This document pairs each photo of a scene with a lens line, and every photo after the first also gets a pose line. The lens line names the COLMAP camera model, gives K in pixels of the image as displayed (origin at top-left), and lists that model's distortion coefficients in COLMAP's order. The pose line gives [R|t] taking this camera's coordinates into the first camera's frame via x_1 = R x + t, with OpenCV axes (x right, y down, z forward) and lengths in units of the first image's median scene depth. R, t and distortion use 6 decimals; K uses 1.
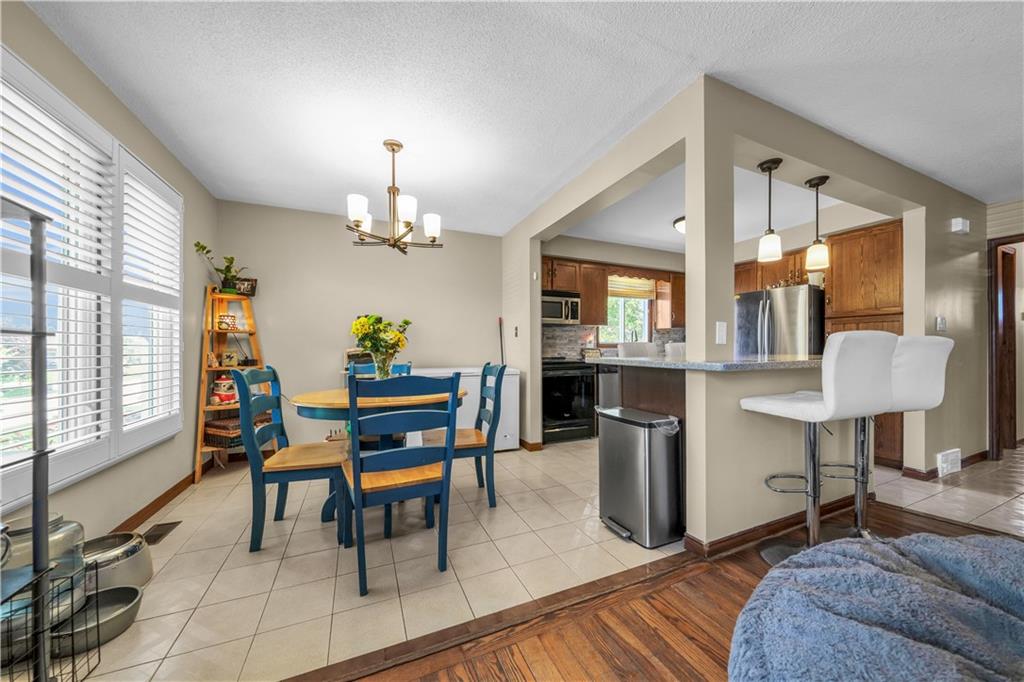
lens RADIAL K [[350.4, 0, 515.2], [0, 350.4, 349.4], [0, 0, 1]] dist [-0.008911, 0.000459]
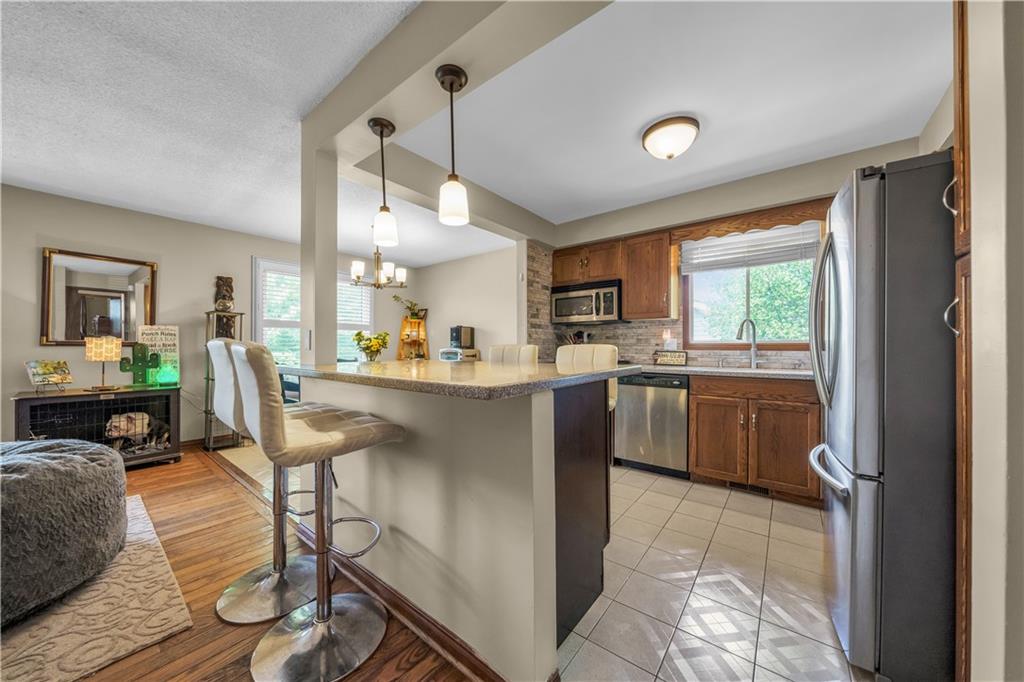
lens RADIAL K [[350.4, 0, 517.3], [0, 350.4, 344.3], [0, 0, 1]] dist [-0.008911, 0.000459]
pose [[0.475953, -0.003398, -0.879464, 1.153126], [-0.003293, 0.999979, -0.005646, -0.017125], [0.879465, 0.005583, 0.475932, 0.648186]]
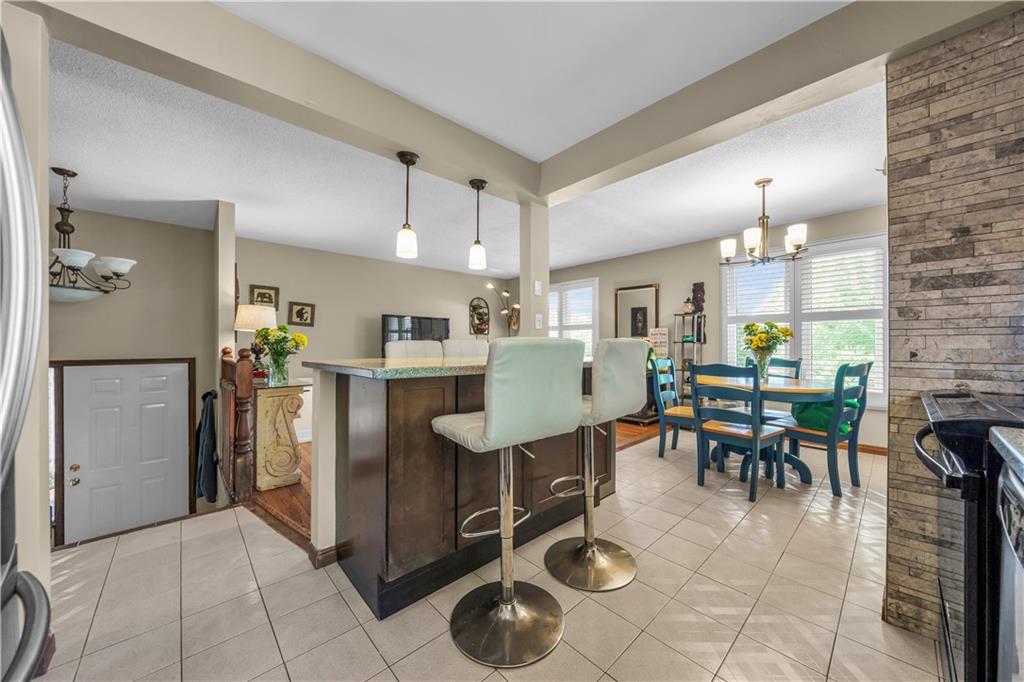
lens RADIAL K [[350.4, 0, 512.3], [0, 350.4, 343.1], [0, 0, 1]] dist [-0.008911, 0.000459]
pose [[-0.943111, 0.001015, -0.332476, 0.724991], [0.000537, 0.999999, 0.001530, -0.015141], [0.332477, 0.001265, -0.943110, 1.532391]]
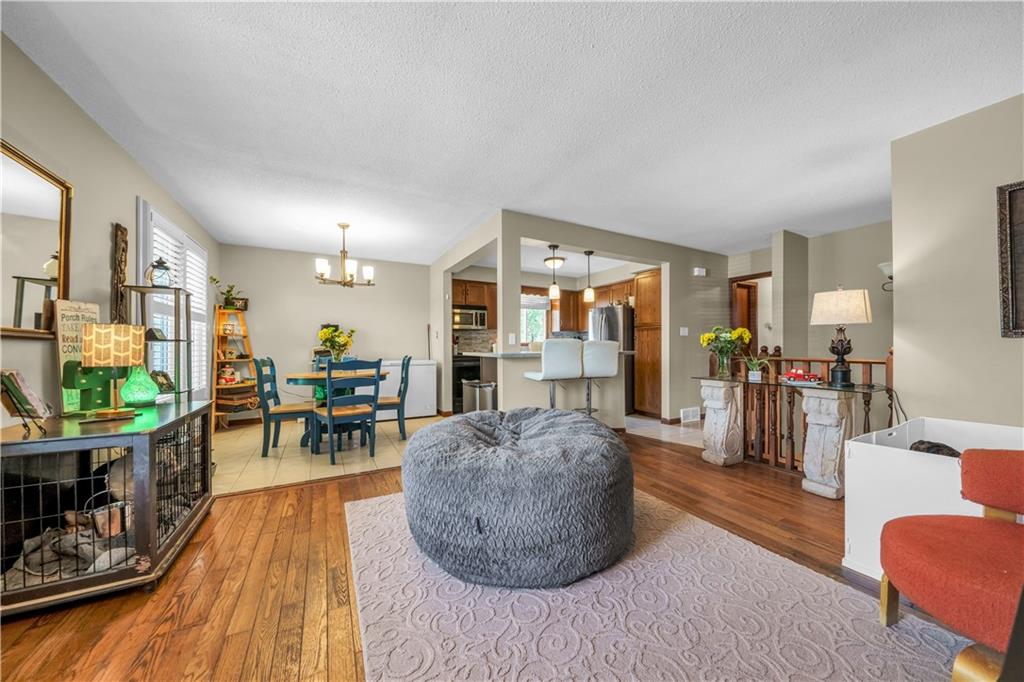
lens RADIAL K [[350.4, 0, 513.1], [0, 350.4, 347.6], [0, 0, 1]] dist [-0.008911, 0.000459]
pose [[0.996541, -0.001409, 0.083085, 0.260883], [0.001355, 0.999999, 0.000704, 0.001176], [-0.083086, -0.000589, 0.996542, -0.601237]]
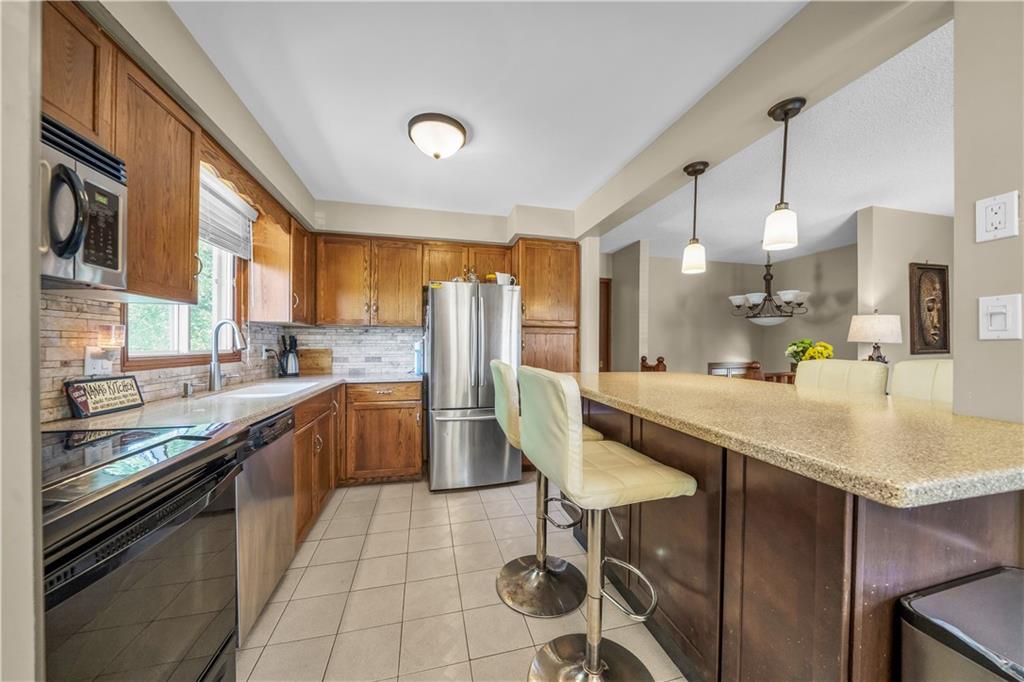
lens RADIAL K [[350.4, 0, 518.7], [0, 350.4, 346.2], [0, 0, 1]] dist [-0.008911, 0.000459]
pose [[0.154286, -0.001009, 0.988026, -0.025193], [-0.000473, 0.999999, 0.001095, -0.046764], [-0.988026, -0.000637, 0.154285, 1.024955]]
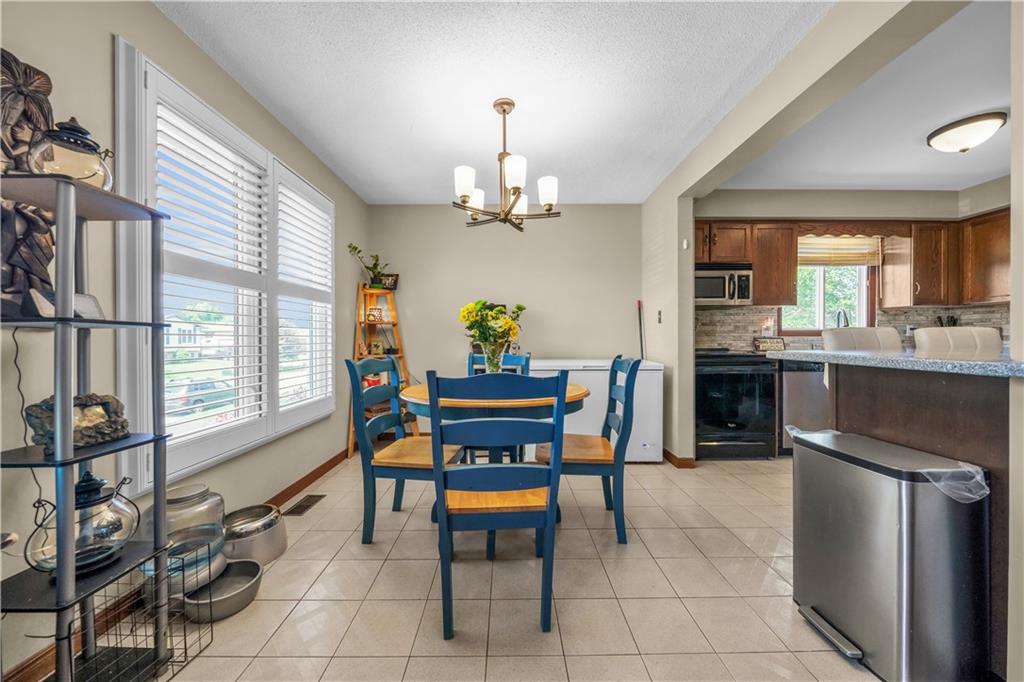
lens RADIAL K [[350.4, 0, 511.6], [0, 350.4, 341.8], [0, 0, 1]] dist [-0.008911, 0.000459]
pose [[0.917580, 0.001775, -0.397547, 0.014244], [0.001800, 0.999961, 0.008618, -0.000069], [0.397547, -0.008623, 0.917541, 0.163020]]
